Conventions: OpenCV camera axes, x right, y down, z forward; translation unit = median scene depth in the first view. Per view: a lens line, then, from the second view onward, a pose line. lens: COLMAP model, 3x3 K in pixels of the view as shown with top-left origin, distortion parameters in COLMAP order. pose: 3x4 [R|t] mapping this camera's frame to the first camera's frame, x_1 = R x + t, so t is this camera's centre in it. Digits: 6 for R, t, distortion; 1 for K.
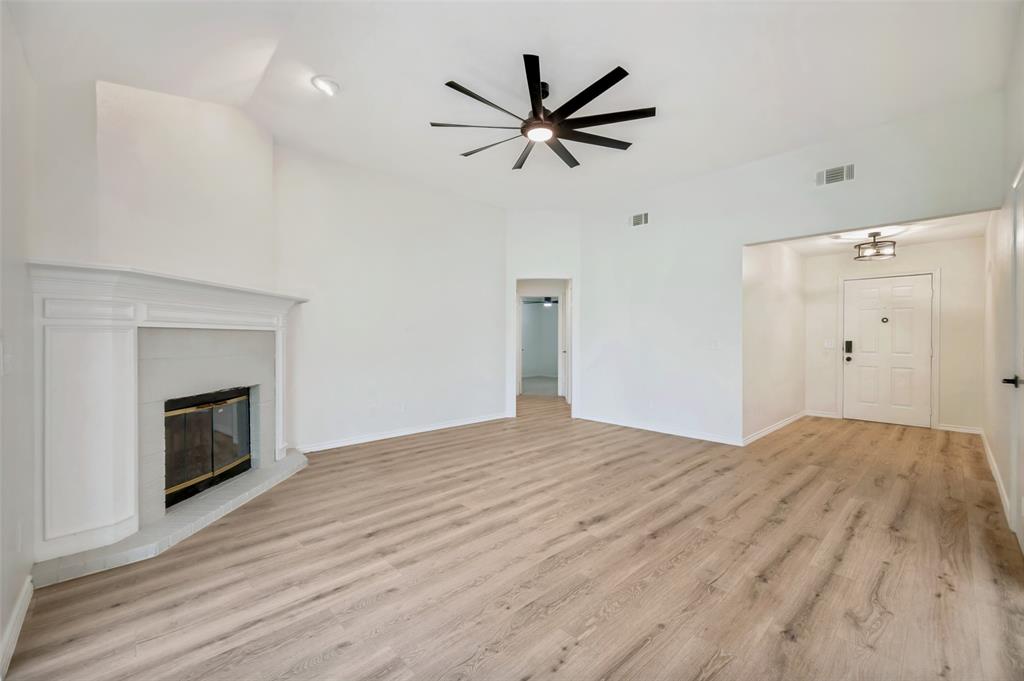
lens RADIAL K [[410.9, 0, 512.0], [0, 410.9, 340.5], [0, 0, 1]] dist [0.001302, 0.000241]
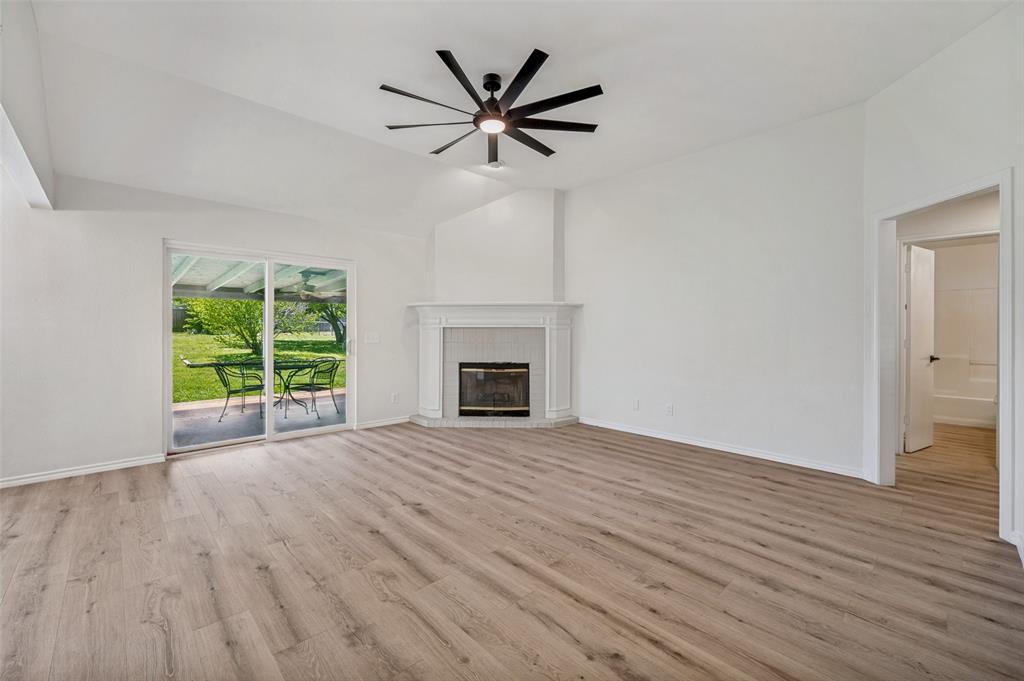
lens RADIAL K [[423.7, 0, 512.9], [0, 423.7, 330.0], [0, 0, 1]] dist [-0.000553, -0.000135]
pose [[0.003992, -0.005683, -0.999976, 1.021743], [-0.007469, 0.999956, -0.005713, -0.006478], [0.999964, 0.007491, 0.003949, 0.988929]]
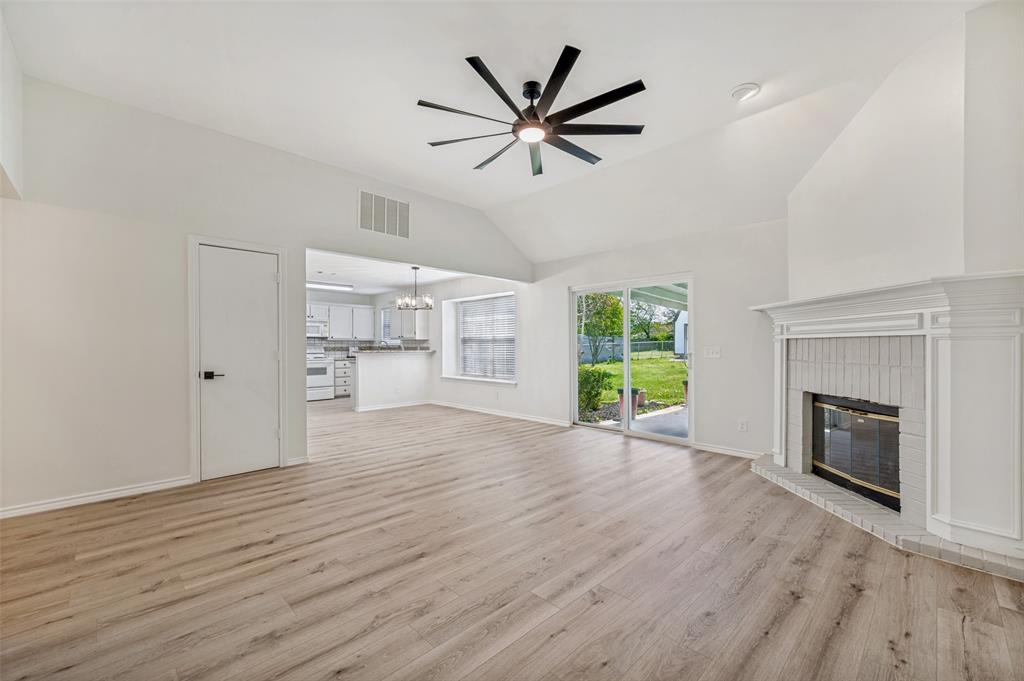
lens RADIAL K [[420.4, 0, 510.4], [0, 420.4, 346.4], [0, 0, 1]] dist [0.000871, 0.000196]
pose [[-0.999903, -0.000355, -0.013923, 0.125409], [-0.000457, 0.999973, 0.007341, -0.011204], [0.013920, 0.007347, -0.999876, 1.877090]]
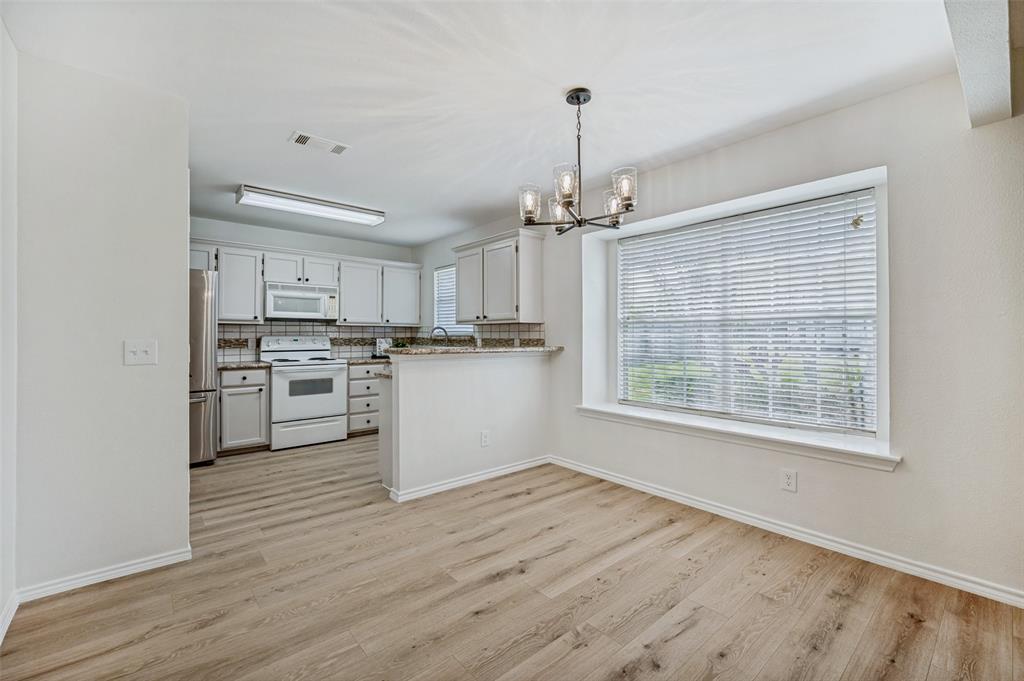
lens RADIAL K [[431.8, 0, 509.1], [0, 431.8, 332.1], [0, 0, 1]] dist [-0.000931, 0.000037]
pose [[-0.998591, -0.002080, 0.053034, 0.637404], [-0.002217, 0.999994, -0.002531, -0.004452], [-0.053028, -0.002645, -0.998590, 0.486117]]
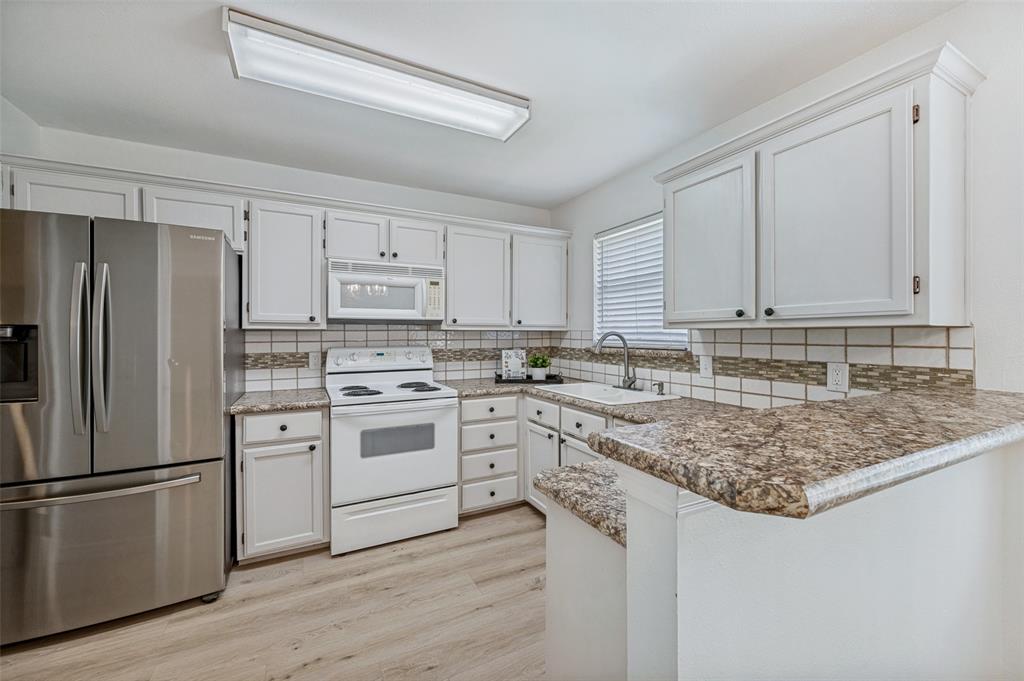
lens RADIAL K [[403.1, 0, 511.6], [0, 403.1, 334.5], [0, 0, 1]] dist [-0.000081, -0.003587]
pose [[-0.960949, -0.001828, 0.276718, 0.952296], [0.000251, 0.999972, 0.007478, -0.028606], [-0.276724, 0.007255, -0.960922, -0.236441]]
